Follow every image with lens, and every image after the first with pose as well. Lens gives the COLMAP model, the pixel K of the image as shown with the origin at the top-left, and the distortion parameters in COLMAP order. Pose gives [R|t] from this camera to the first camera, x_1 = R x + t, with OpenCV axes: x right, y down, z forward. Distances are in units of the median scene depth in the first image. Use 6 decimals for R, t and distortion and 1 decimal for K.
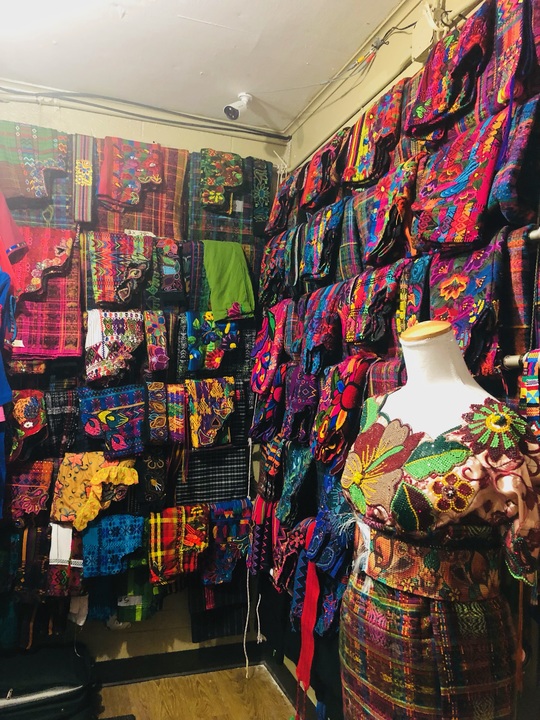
lens RADIAL K [[571.2, 0, 266.5], [0, 571.2, 357.8], [0, 0, 1]] dist [0.015474, 0.003384]
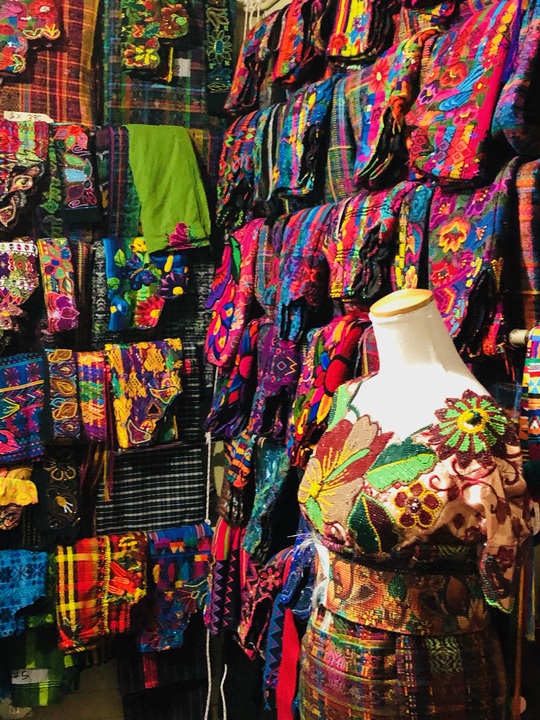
lens RADIAL K [[1059.7, 0, 272.0], [0, 1059.7, 360.5], [0, 0, 1]] dist [0.044974, 0.000000]
pose [[0.999926, -0.012060, 0.001310, 0.057250], [0.011910, 0.996483, 0.082950, -0.051646], [-0.002306, -0.082928, 0.996553, -0.255668]]
